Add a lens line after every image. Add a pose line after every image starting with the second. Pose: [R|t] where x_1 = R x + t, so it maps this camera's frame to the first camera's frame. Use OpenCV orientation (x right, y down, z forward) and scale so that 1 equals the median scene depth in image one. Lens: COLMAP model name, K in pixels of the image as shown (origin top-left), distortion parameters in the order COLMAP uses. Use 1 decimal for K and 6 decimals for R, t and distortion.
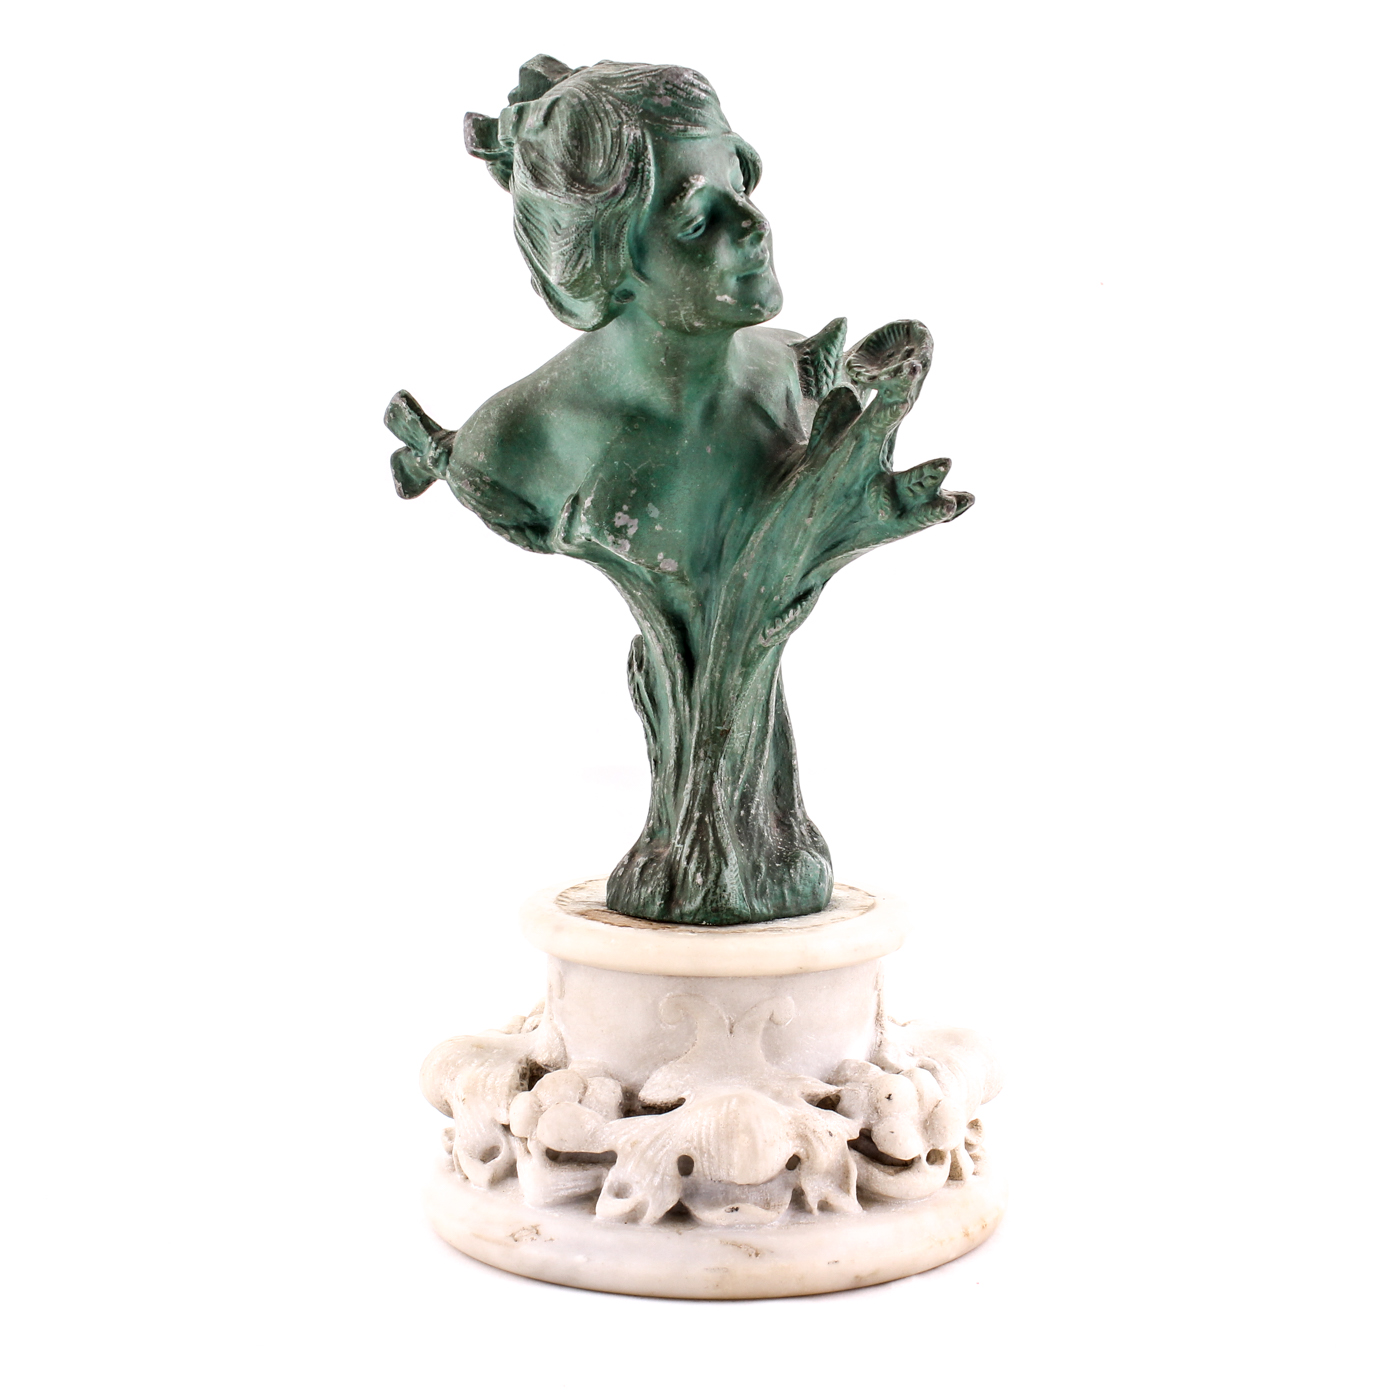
lens RADIAL K [[3081.9, 0, 694.2], [0, 3081.9, 697.0], [0, 0, 1]] dist [-0.005072, 0.000000]
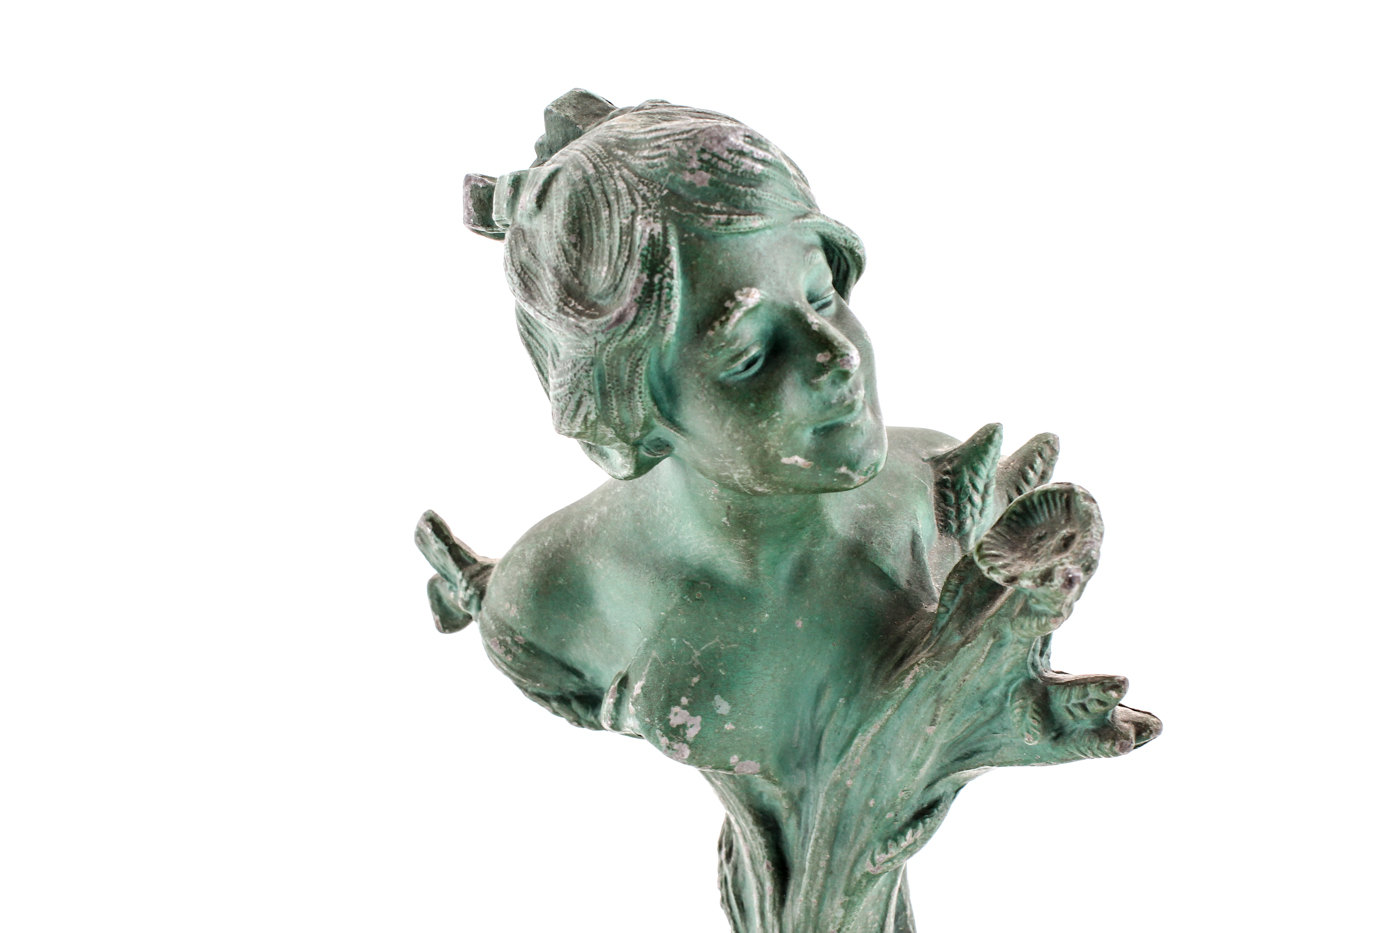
lens RADIAL K [[1814.6, 0, 704.0], [0, 1814.6, 468.1], [0, 0, 1]] dist [-0.080134, 0.000000]
pose [[0.983391, 0.024527, -0.179834, 0.059990], [-0.010822, 0.996988, 0.076794, -0.151444], [0.181176, -0.073572, 0.980695, 0.573881]]
